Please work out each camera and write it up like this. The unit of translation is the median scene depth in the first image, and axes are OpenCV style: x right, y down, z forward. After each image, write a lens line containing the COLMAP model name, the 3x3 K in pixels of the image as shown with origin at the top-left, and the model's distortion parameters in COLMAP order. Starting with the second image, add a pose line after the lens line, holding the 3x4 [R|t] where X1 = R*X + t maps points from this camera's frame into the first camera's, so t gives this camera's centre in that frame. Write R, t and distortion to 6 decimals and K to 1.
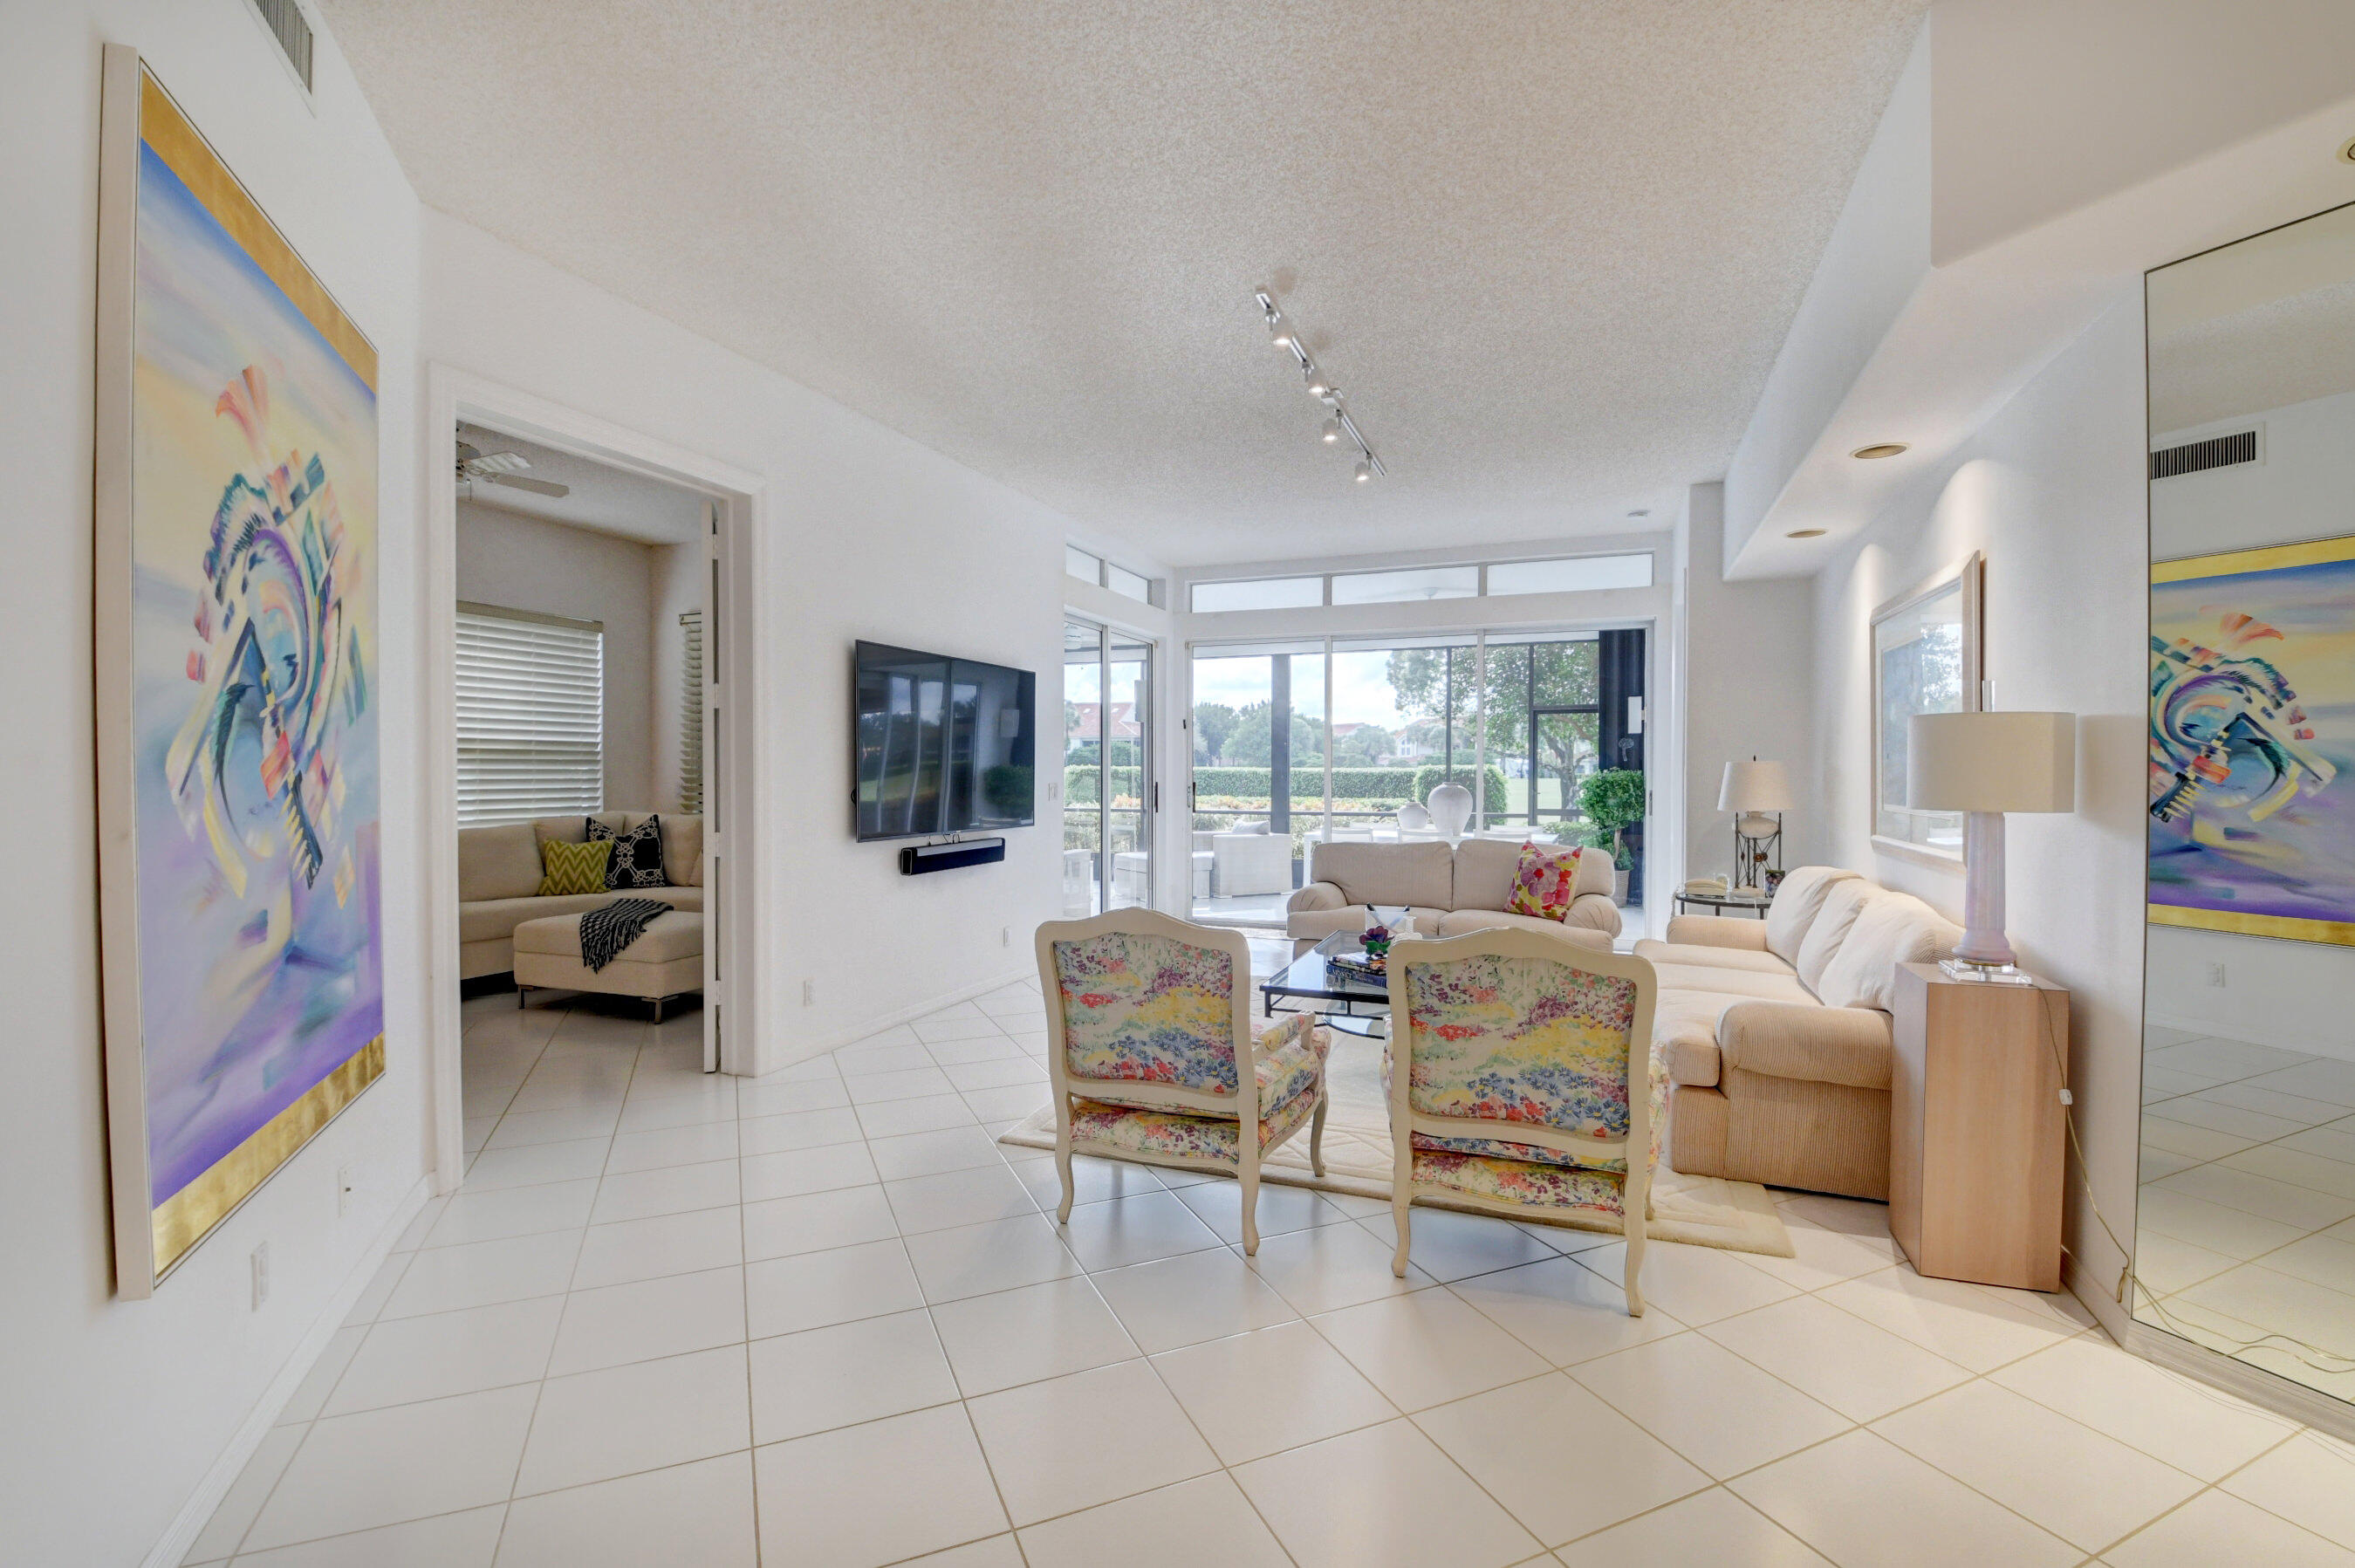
lens RADIAL K [[958.5, 0, 1193.1], [0, 958.5, 787.5], [0, 0, 1]] dist [0.001703, -0.000122]
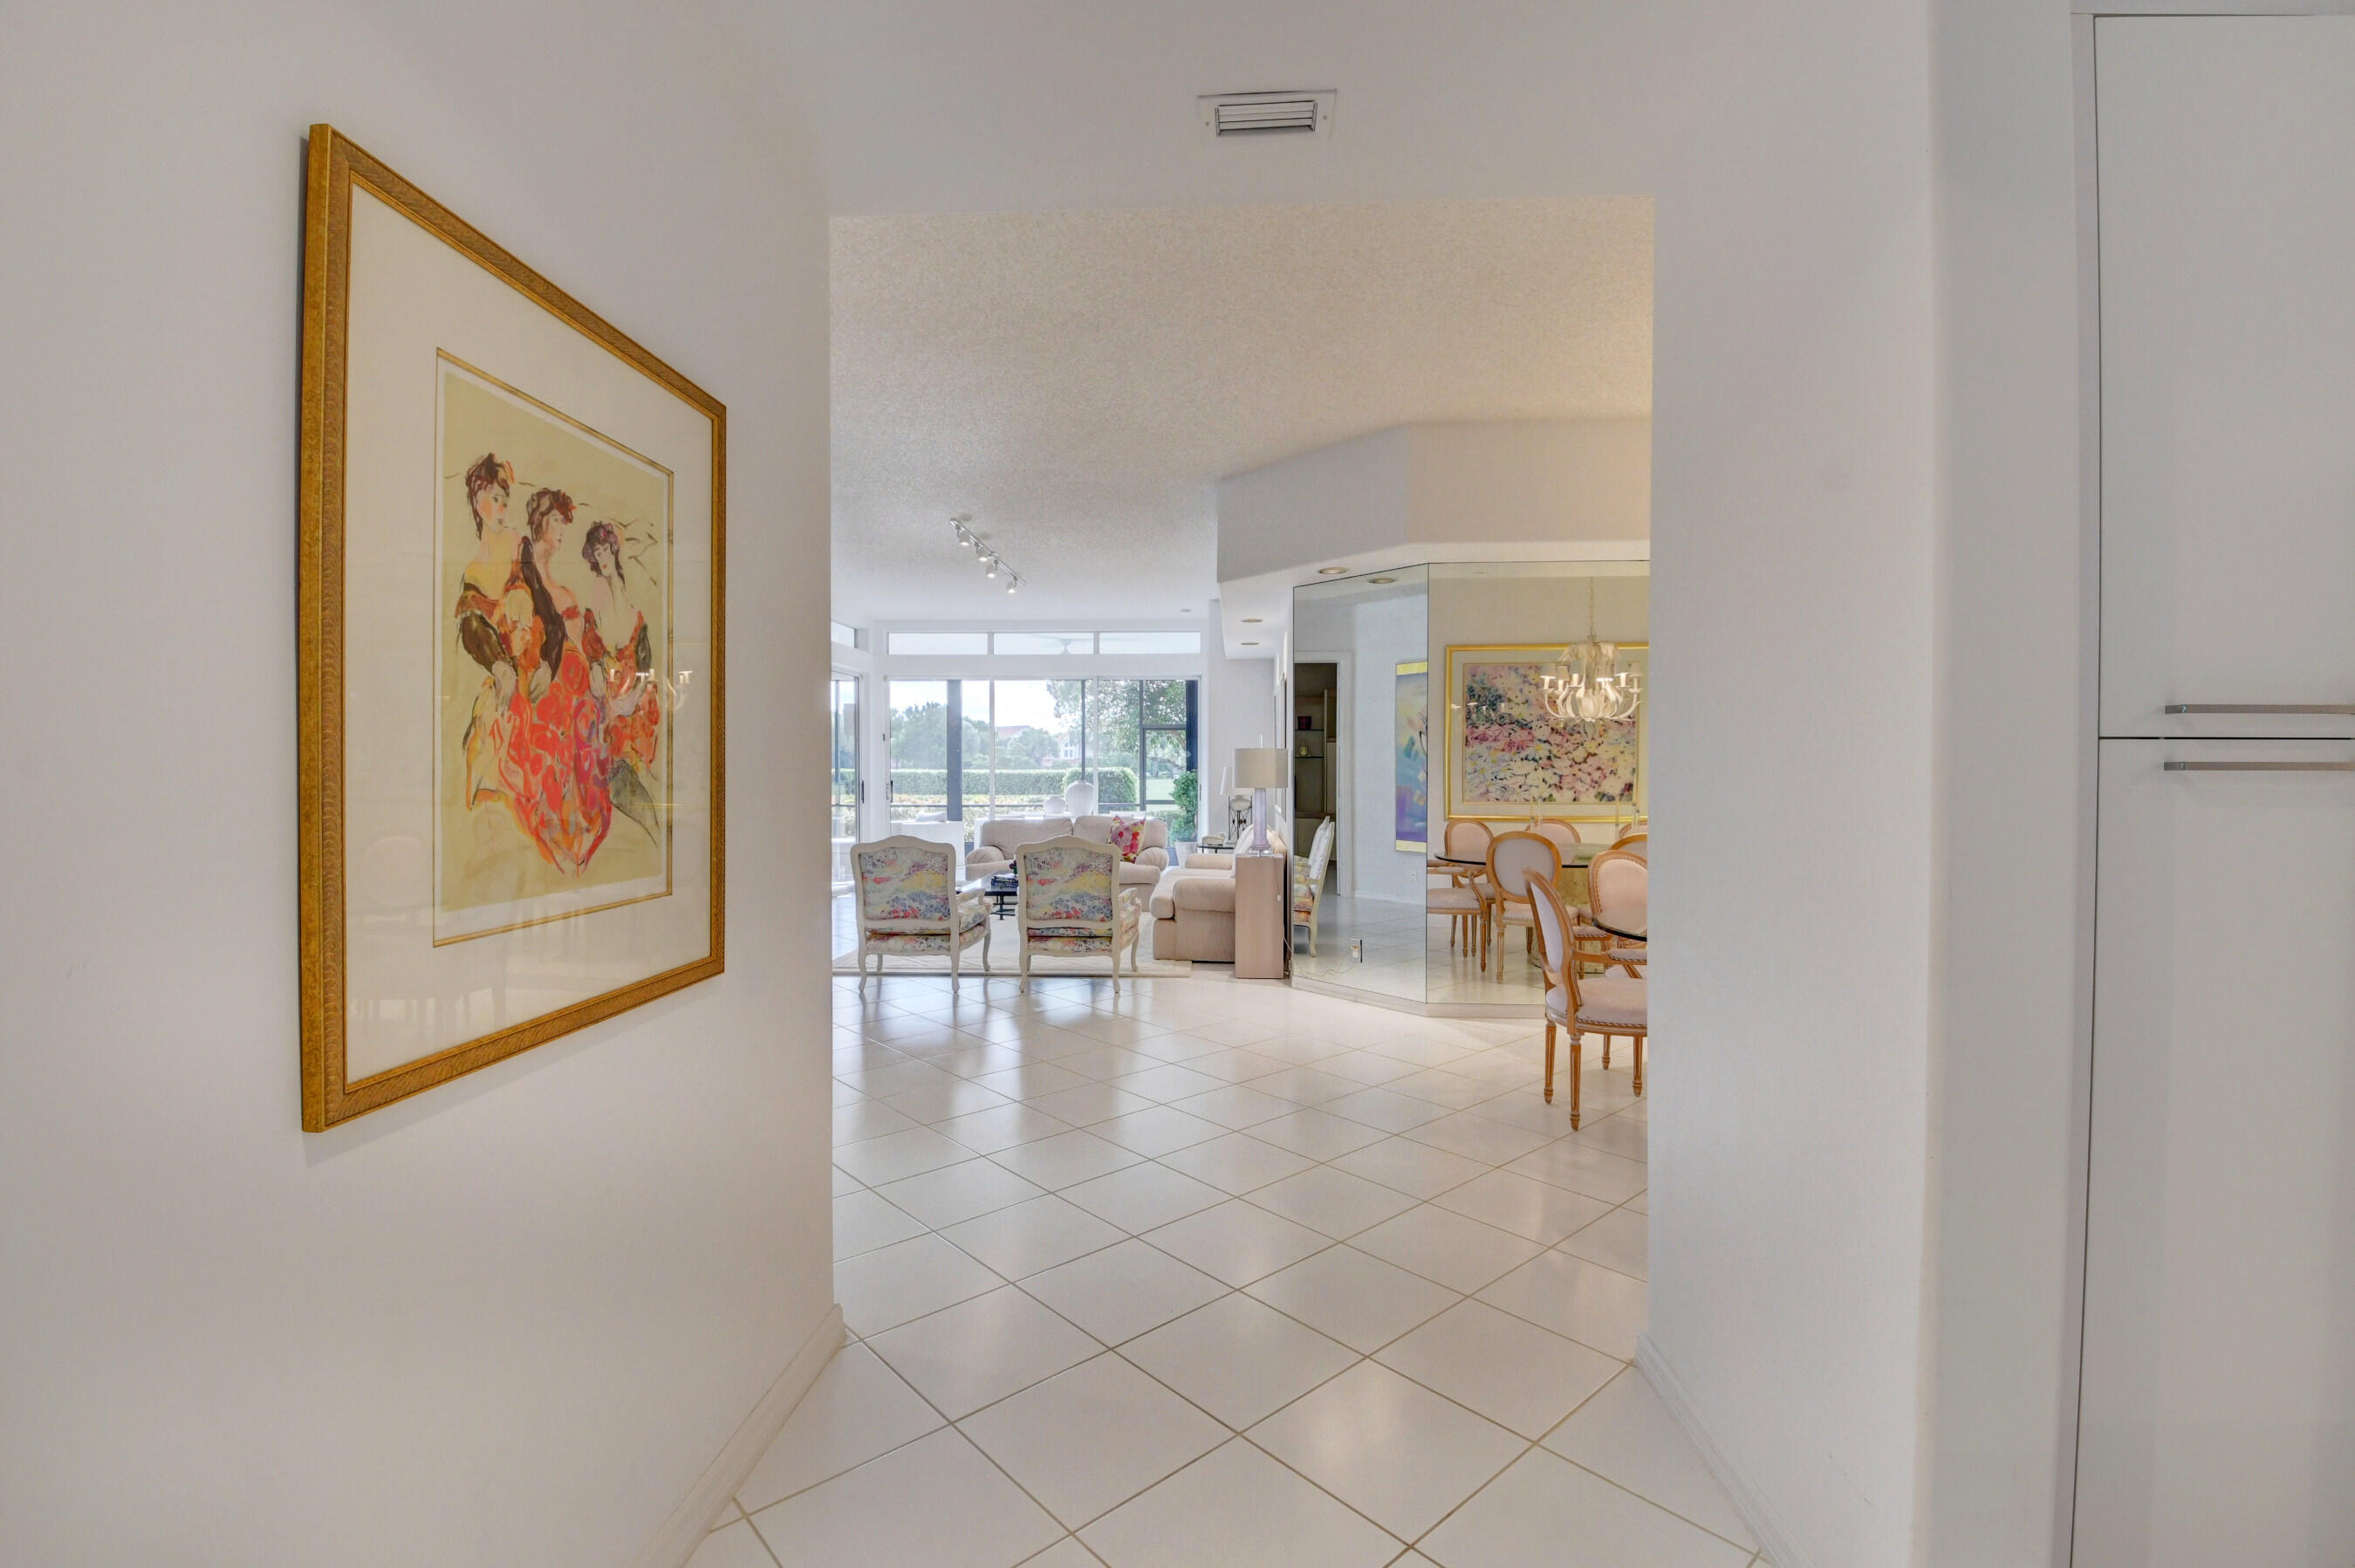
lens RADIAL K [[951.7, 0, 1167.3], [0, 951.7, 784.2], [0, 0, 1]] dist [0.000761, 0.000008]
pose [[0.949172, -0.005294, 0.314712, -0.077428], [0.006820, 0.999970, -0.003748, 0.010446], [-0.314683, 0.005703, 0.949180, -0.576269]]
